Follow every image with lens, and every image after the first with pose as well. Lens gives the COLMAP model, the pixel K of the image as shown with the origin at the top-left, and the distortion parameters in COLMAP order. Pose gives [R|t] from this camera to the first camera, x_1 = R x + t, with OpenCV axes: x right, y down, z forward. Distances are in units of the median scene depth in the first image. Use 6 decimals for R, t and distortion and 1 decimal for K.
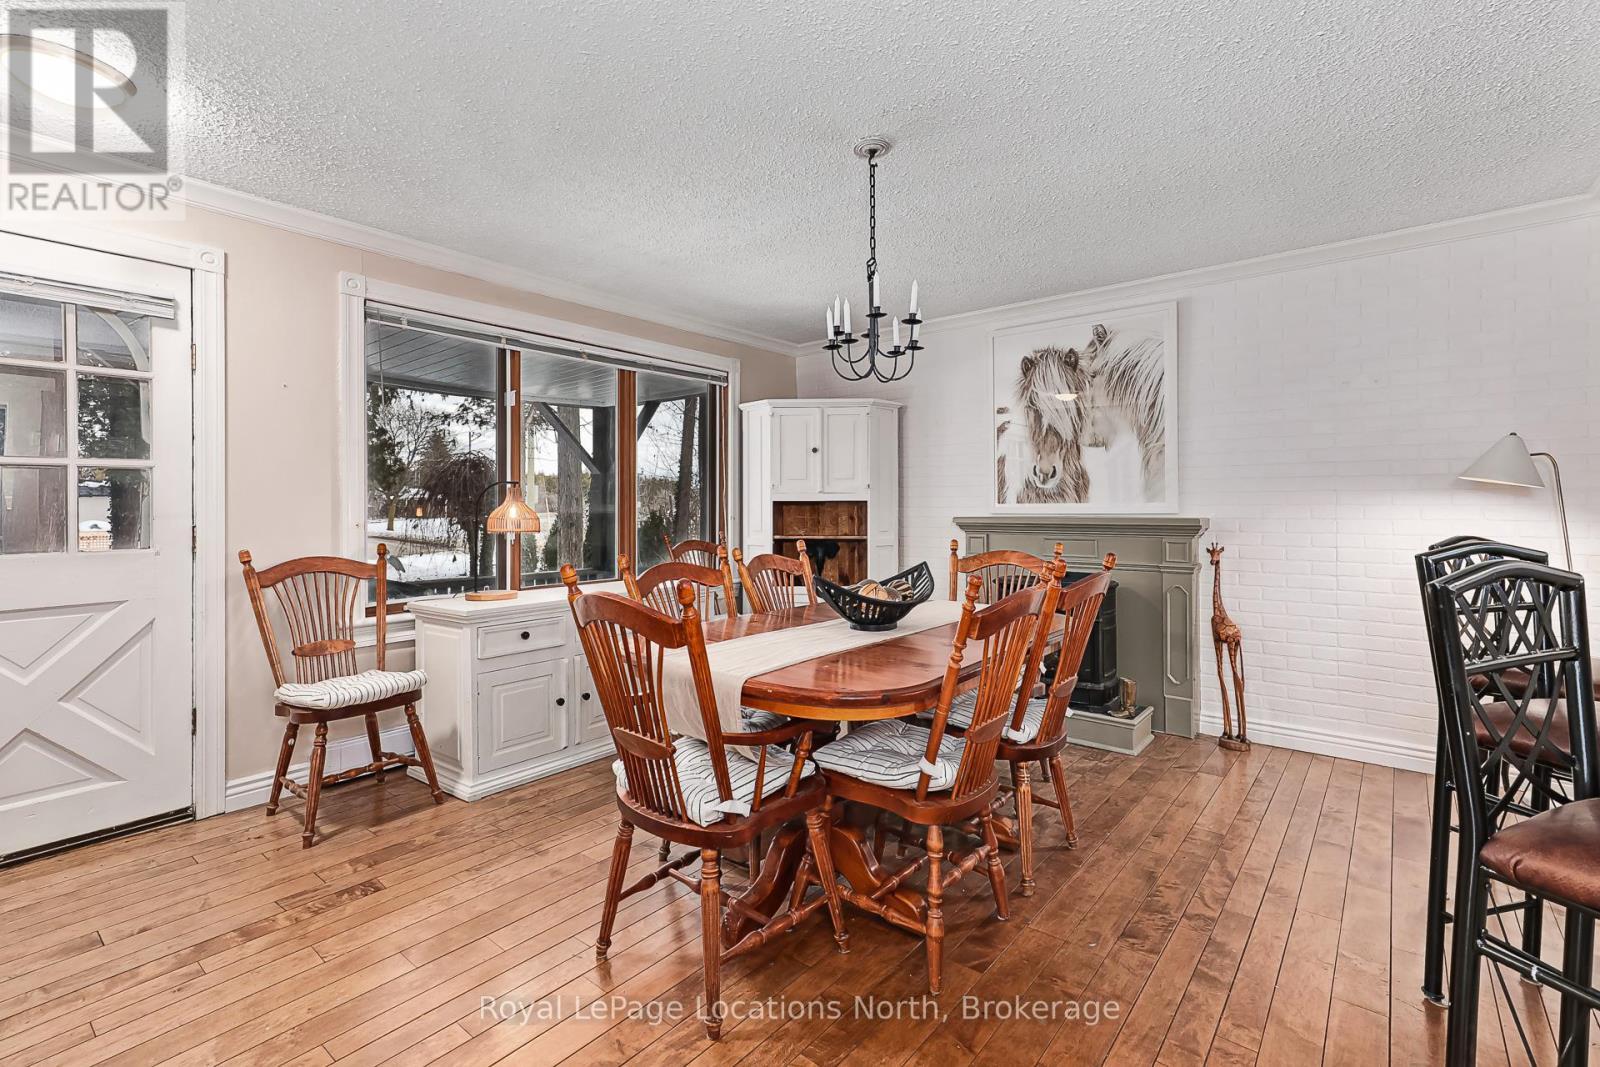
lens RADIAL K [[725.6, 0, 802.0], [0, 725.6, 498.8], [0, 0, 1]] dist [0.004804, 0.000830]
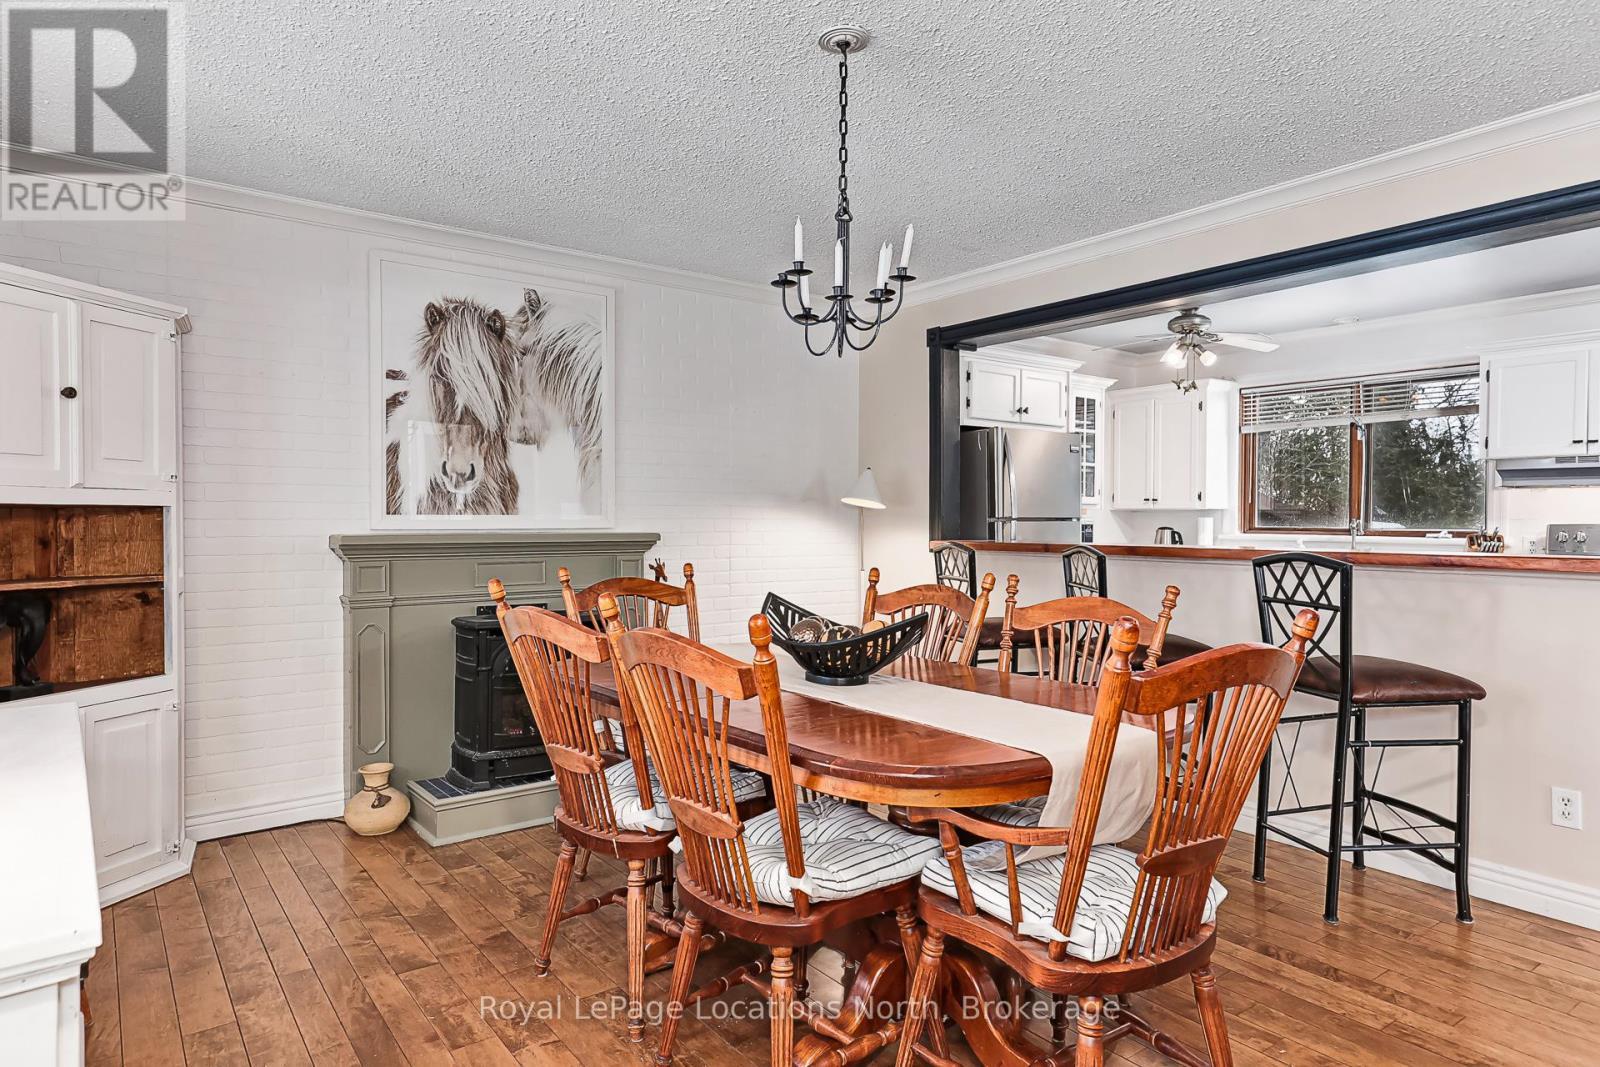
lens RADIAL K [[921.1, 0, 811.6], [0, 921.1, 534.7], [0, 0, 1]] dist [0.018658, -0.001319]
pose [[0.246188, -0.008126, 0.969188, -0.515157], [-0.010446, 0.999885, 0.011037, 0.013186], [-0.969166, -0.012842, 0.246075, 0.476542]]
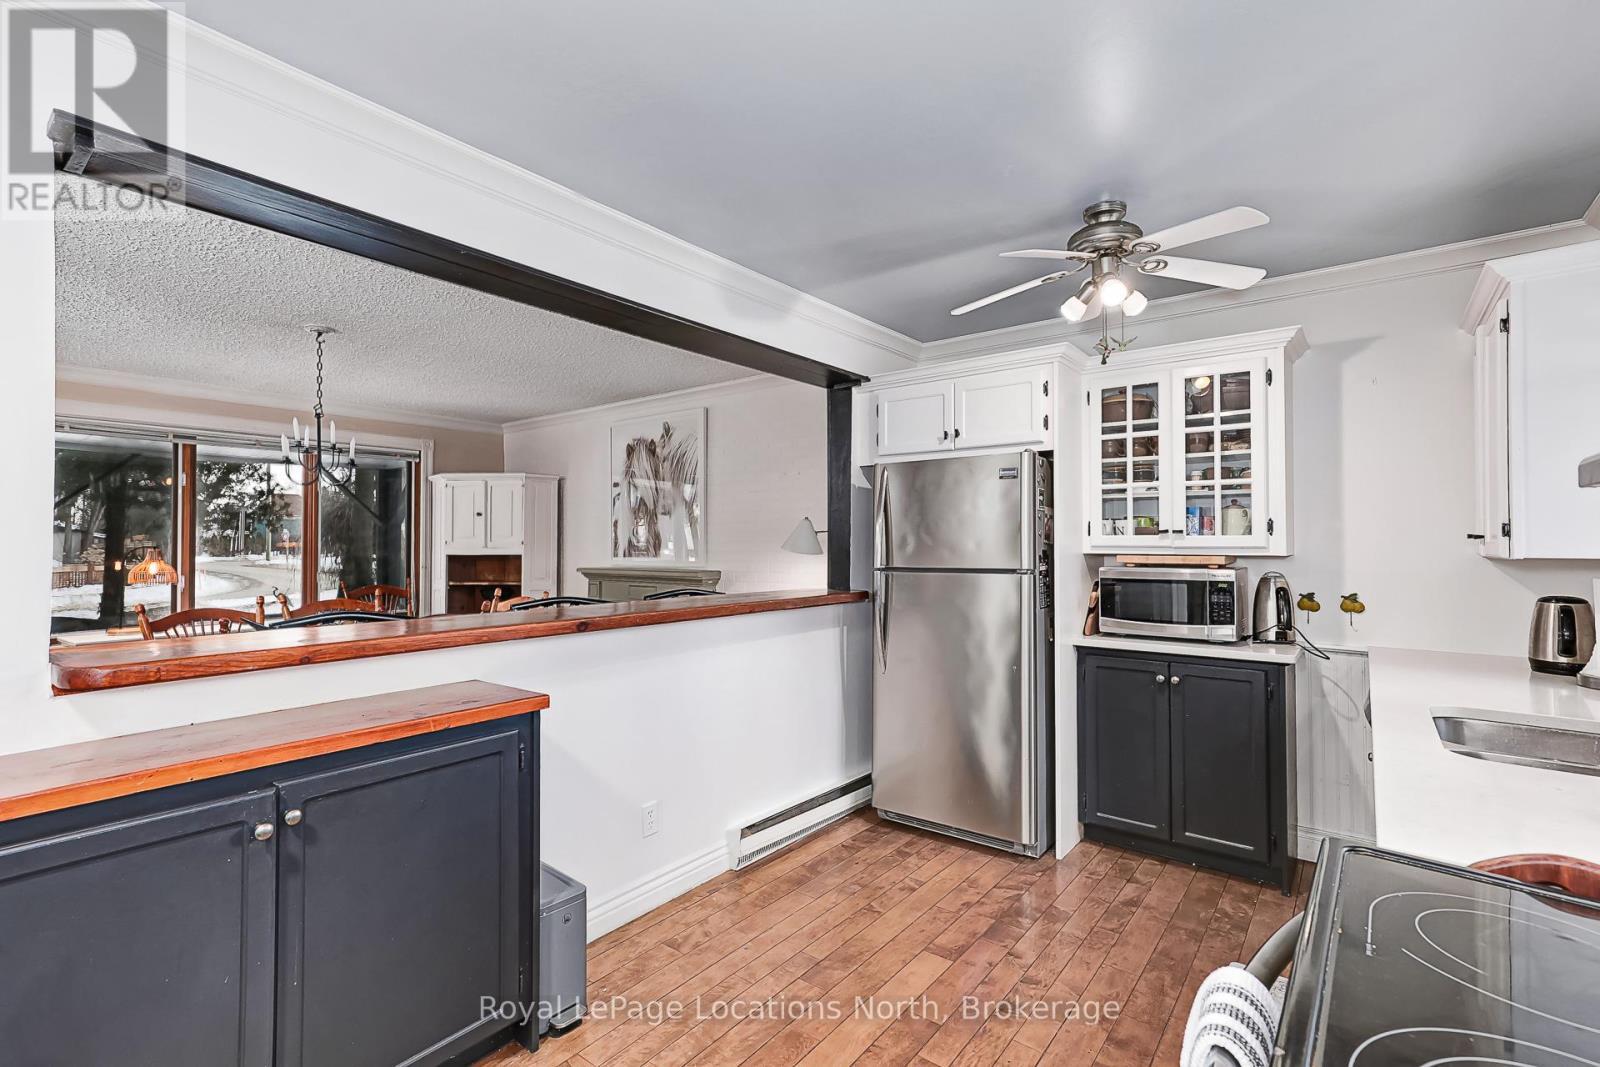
lens RADIAL K [[725.6, 0, 806.0], [0, 725.6, 536.6], [0, 0, 1]] dist [0.004804, 0.000830]
pose [[0.999890, 0.002659, 0.014612, 0.673816], [-0.002671, 0.999996, 0.000837, -0.036485], [-0.014610, -0.000876, 0.999893, -0.326261]]
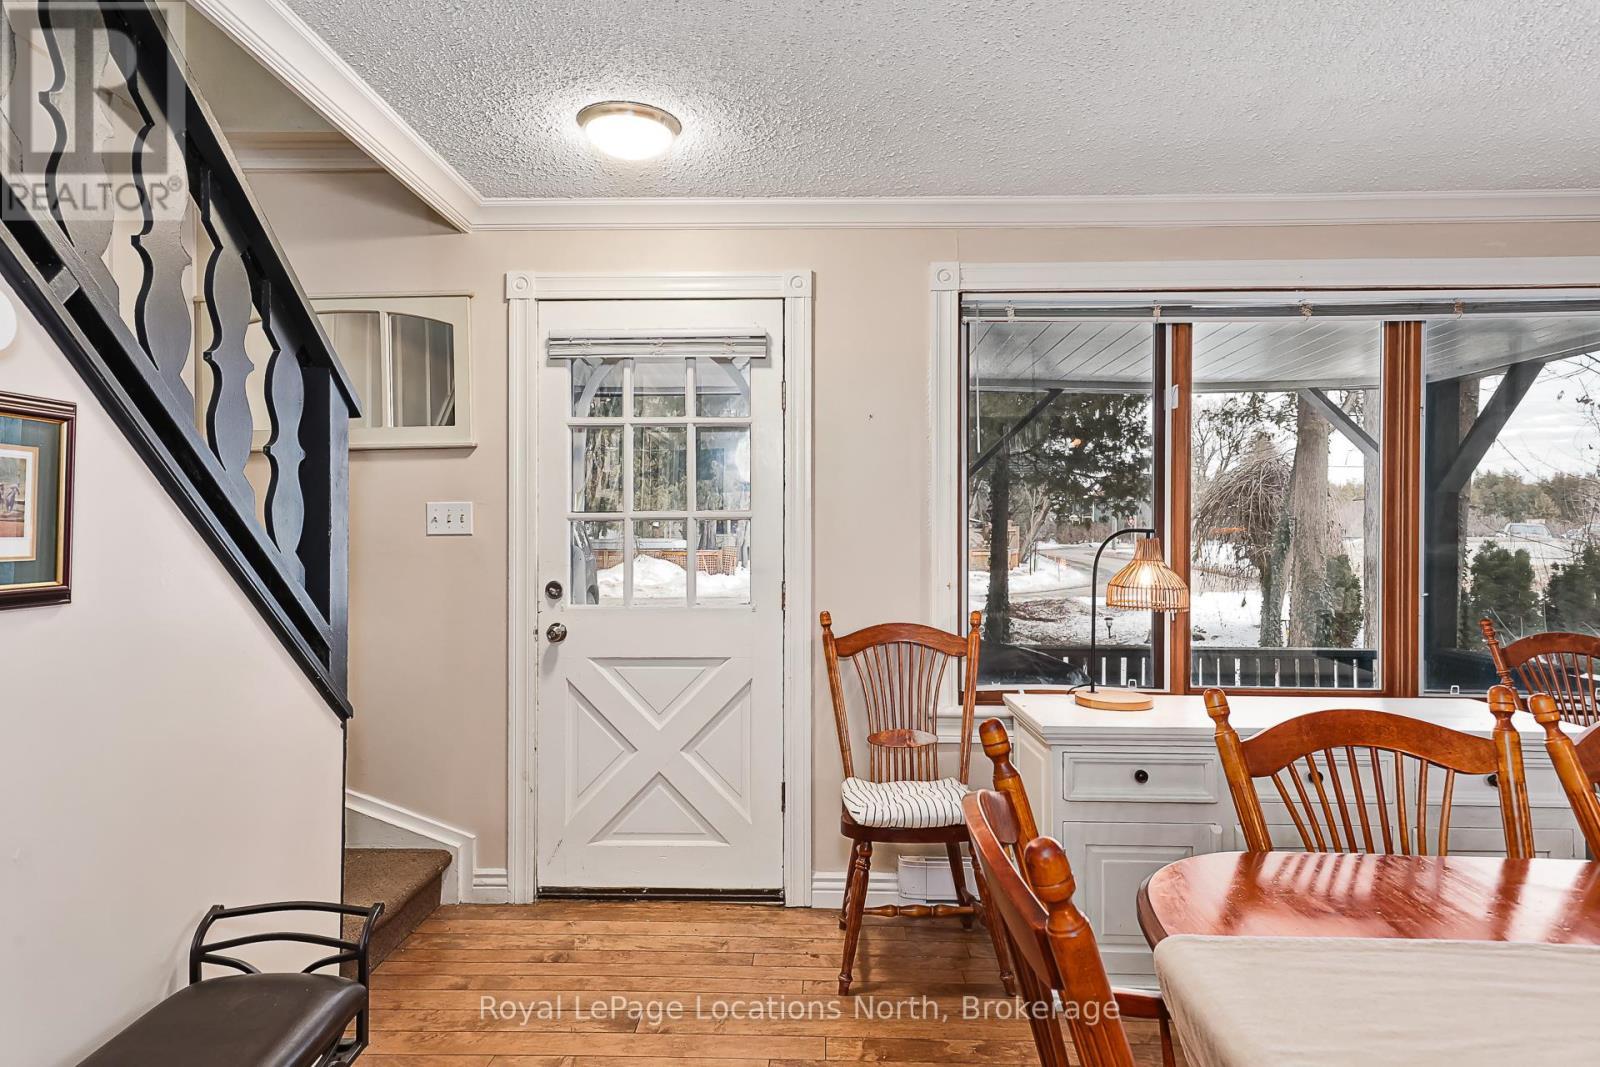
lens RADIAL K [[921.1, 0, 803.0], [0, 921.1, 526.2], [0, 0, 1]] dist [0.018658, -0.001319]
pose [[0.601414, 0.008408, -0.798893, 0.062865], [0.000132, 0.999944, 0.010623, -0.028707], [0.798938, -0.006494, 0.601379, 0.215293]]
